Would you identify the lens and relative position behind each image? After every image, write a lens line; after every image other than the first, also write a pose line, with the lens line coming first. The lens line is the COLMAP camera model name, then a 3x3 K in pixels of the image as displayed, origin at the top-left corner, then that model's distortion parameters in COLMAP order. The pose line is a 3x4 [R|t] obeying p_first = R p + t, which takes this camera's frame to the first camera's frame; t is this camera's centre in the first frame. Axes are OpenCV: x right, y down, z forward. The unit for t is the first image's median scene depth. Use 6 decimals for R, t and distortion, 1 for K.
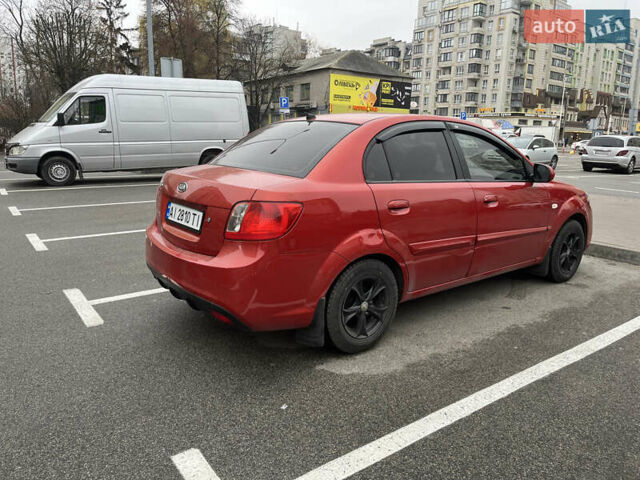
lens RADIAL K [[490.9, 0, 320.0], [0, 490.9, 240.0], [0, 0, 1]] dist [-0.000819, -0.000705]
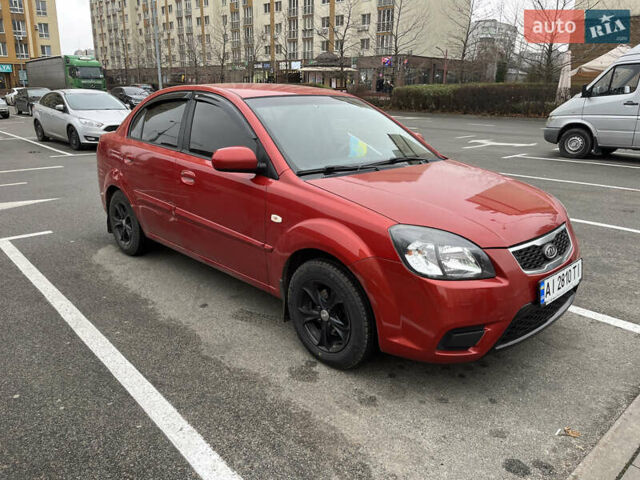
lens RADIAL K [[497.9, 0, 320.0], [0, 497.9, 240.0], [0, 0, 1]] dist [-0.001773, -0.008350]
pose [[0.089959, 0.264252, -0.960249, 1.142987], [-0.215900, 0.946405, 0.240217, -0.216239], [0.972263, 0.185708, 0.142189, 0.986328]]
